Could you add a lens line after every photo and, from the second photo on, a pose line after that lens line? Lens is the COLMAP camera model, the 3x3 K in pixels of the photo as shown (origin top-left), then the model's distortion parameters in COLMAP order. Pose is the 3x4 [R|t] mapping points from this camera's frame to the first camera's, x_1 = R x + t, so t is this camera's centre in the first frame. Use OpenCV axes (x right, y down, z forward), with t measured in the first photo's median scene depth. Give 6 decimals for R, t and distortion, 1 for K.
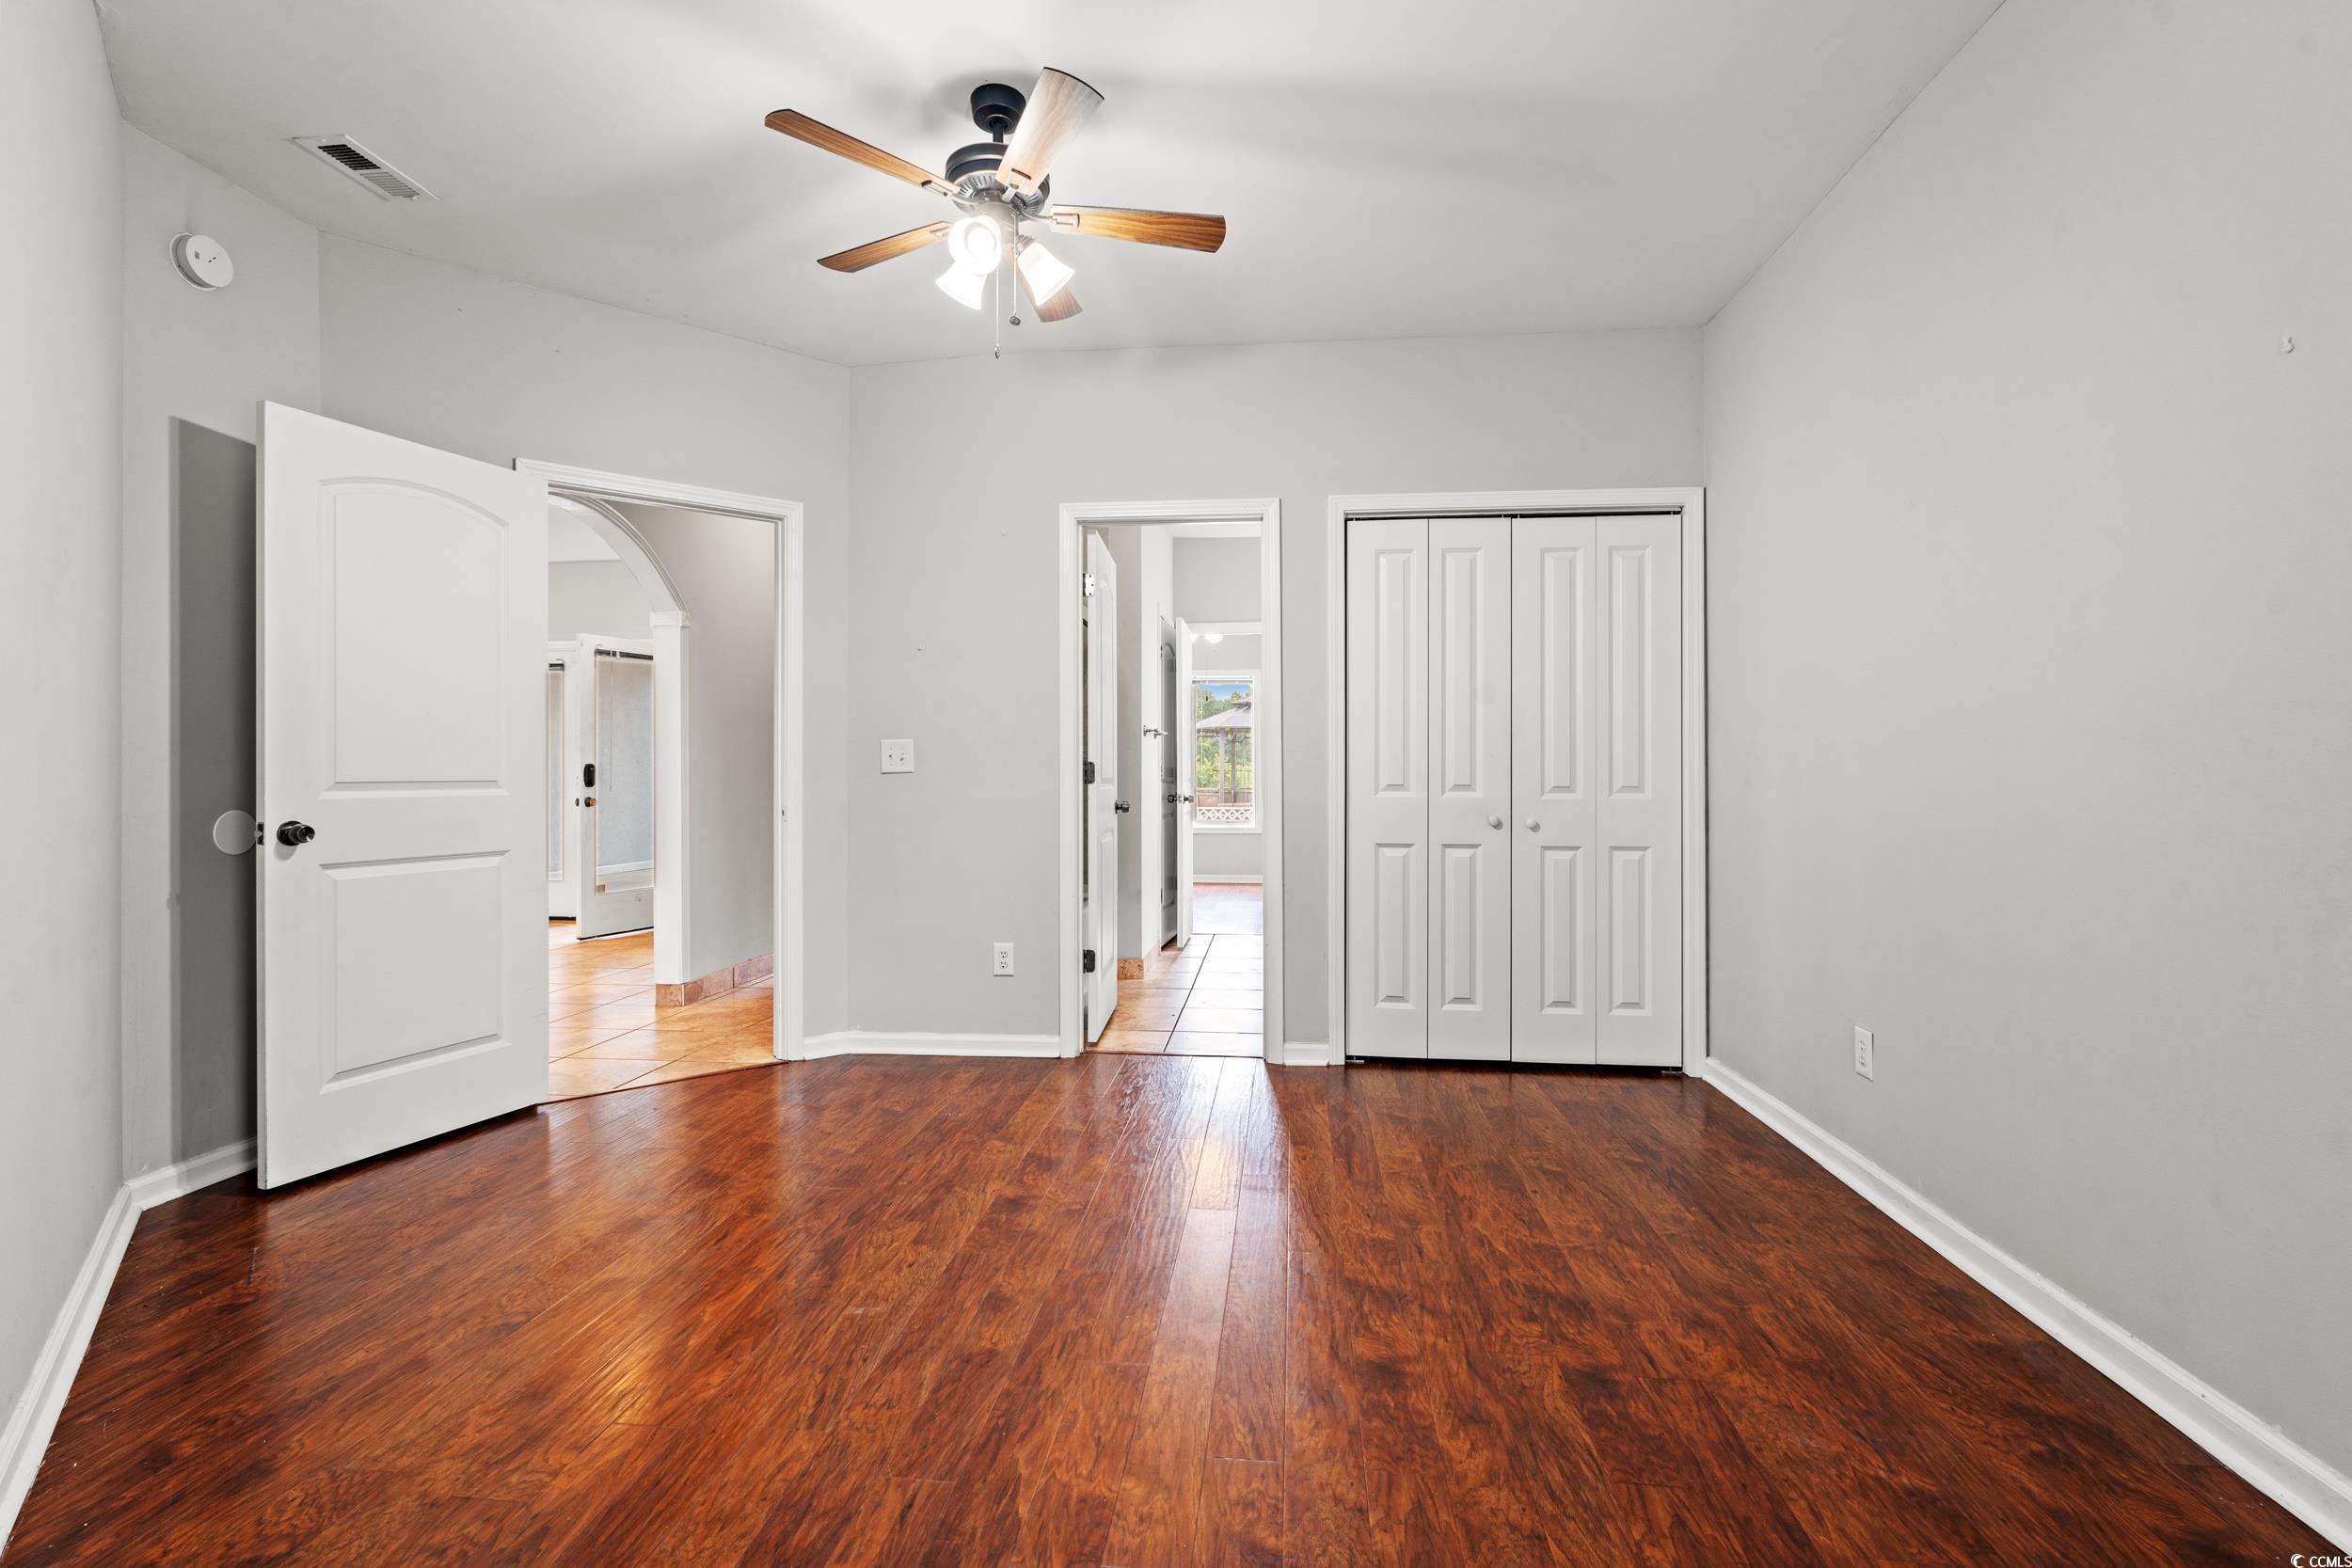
lens RADIAL K [[1061.9, 0, 1177.8], [0, 1061.9, 787.2], [0, 0, 1]] dist [0.002792, 0.000352]
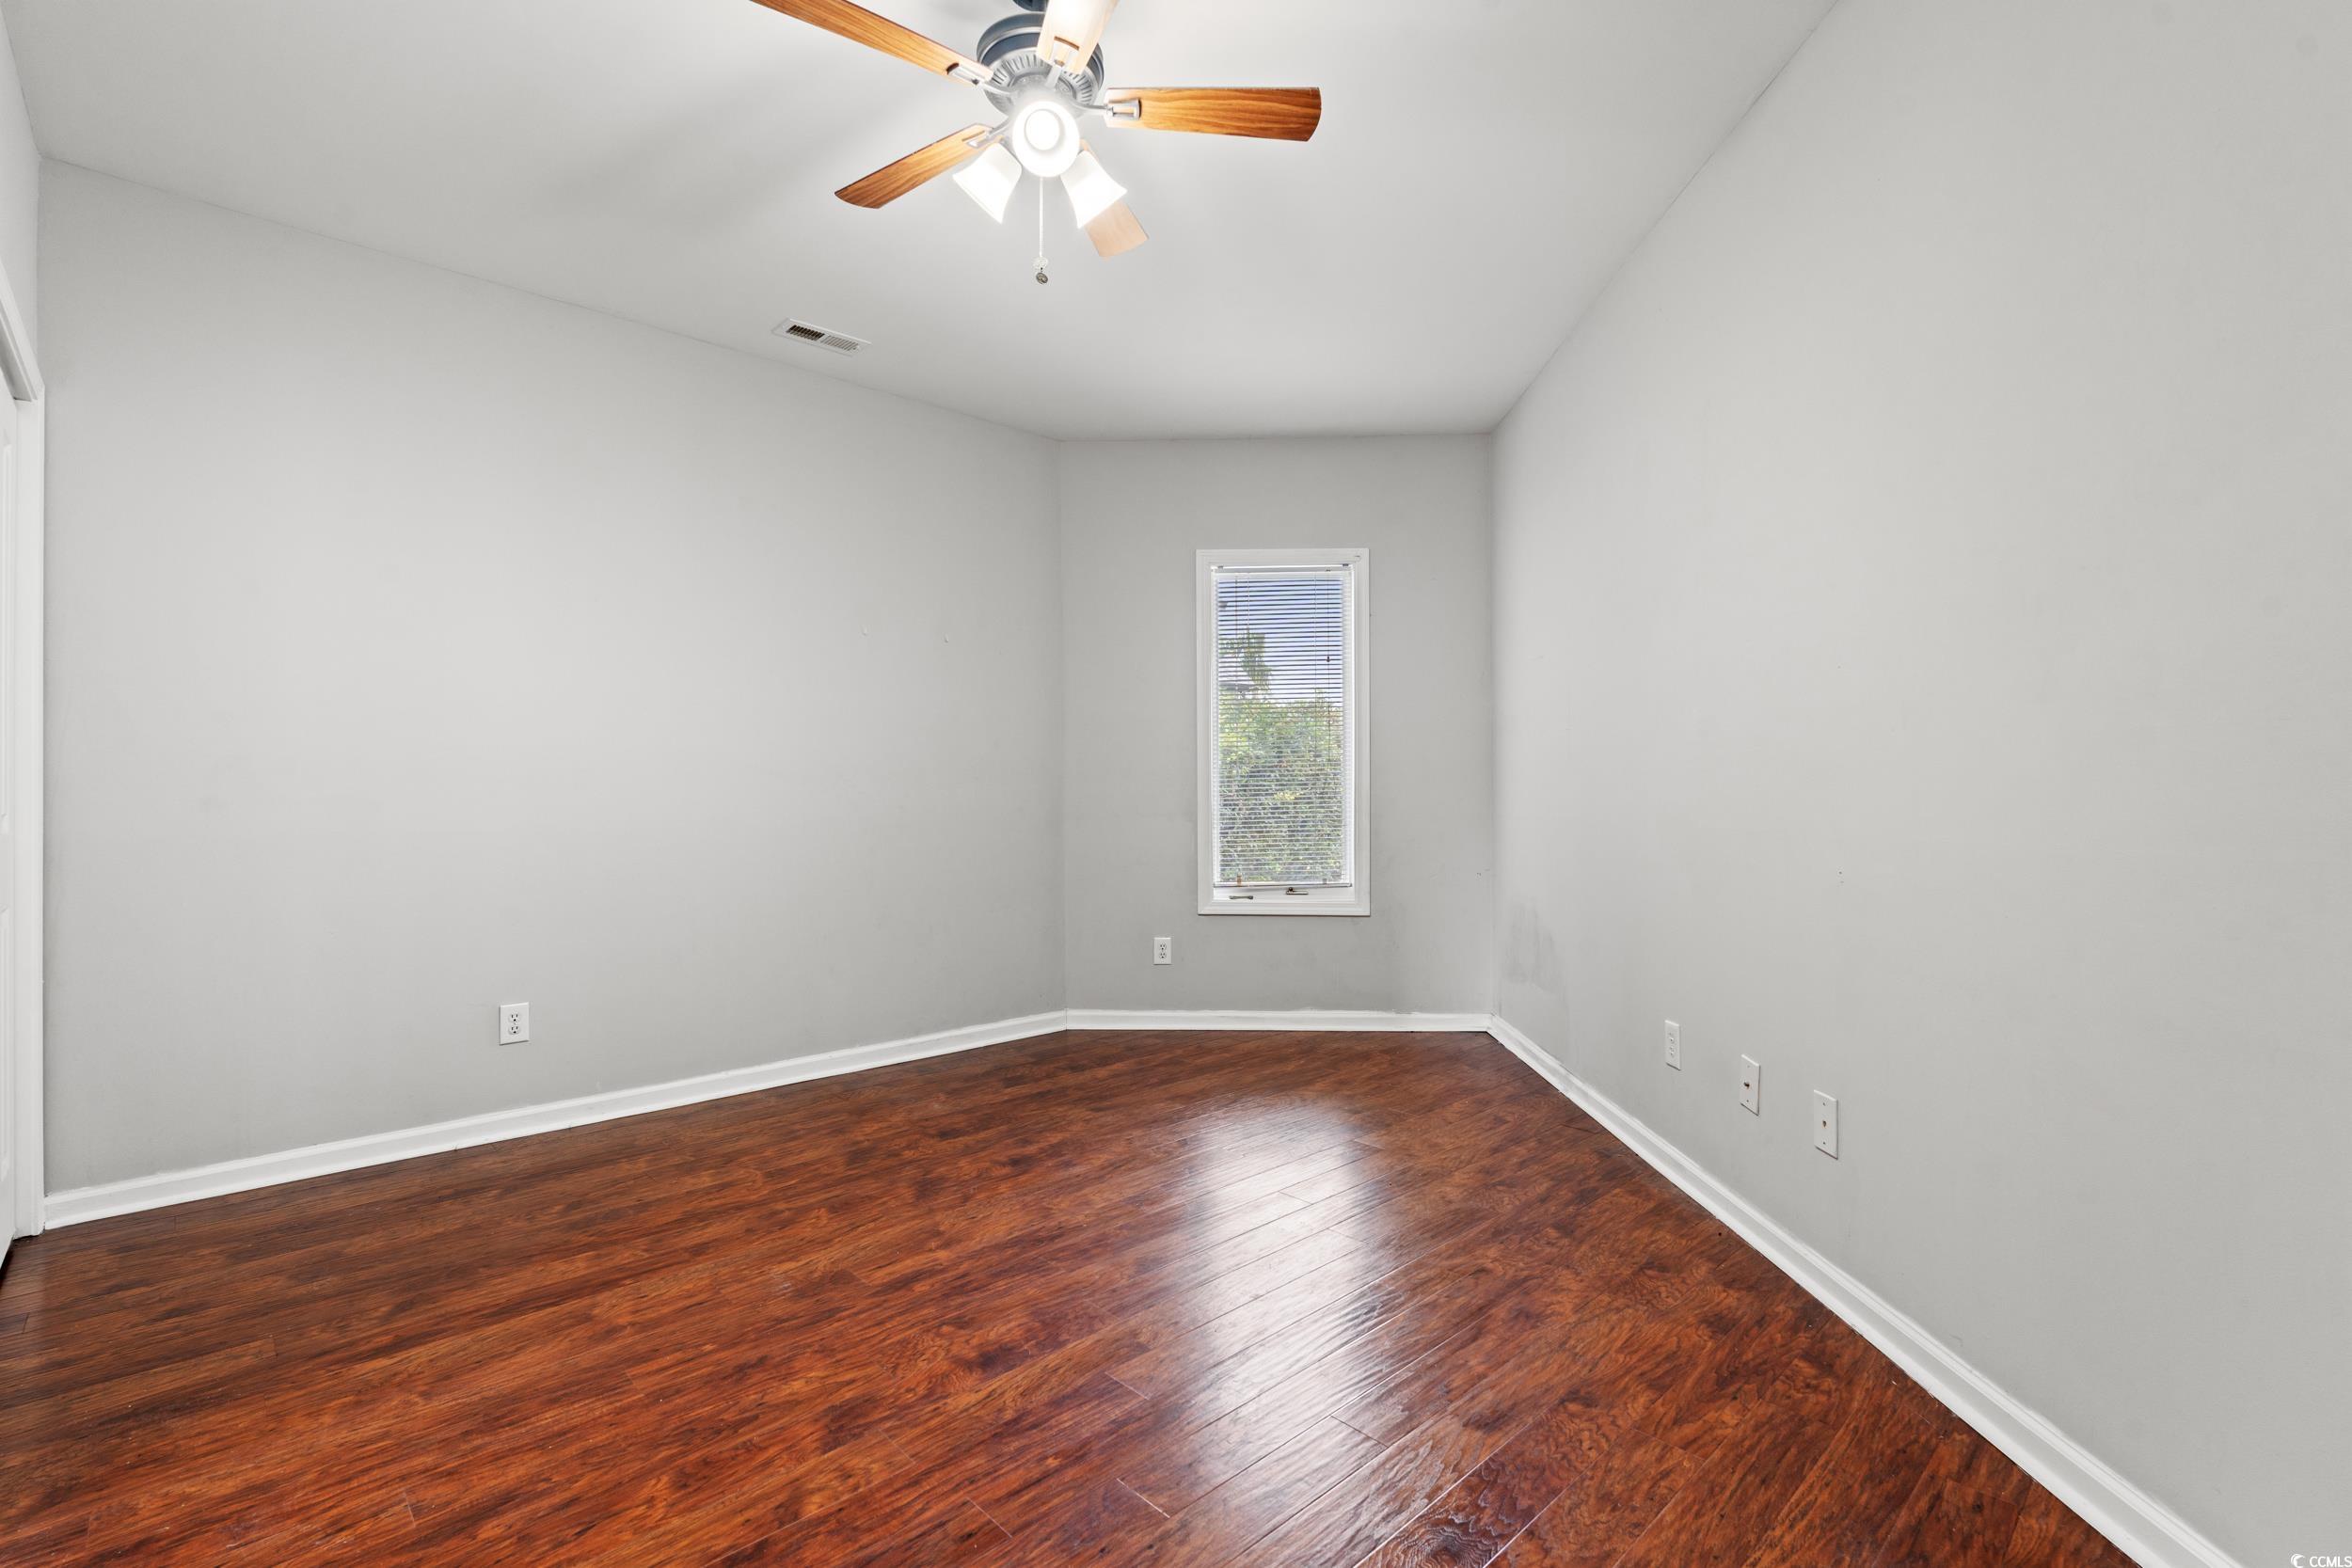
lens RADIAL K [[1061.9, 0, 1173.4], [0, 1061.9, 787.0], [0, 0, 1]] dist [0.002792, 0.000352]
pose [[-0.760681, 0.007729, 0.649080, -0.794819], [0.010680, 0.999943, 0.000609, -0.013764], [-0.649038, 0.007395, -0.760720, 1.586151]]
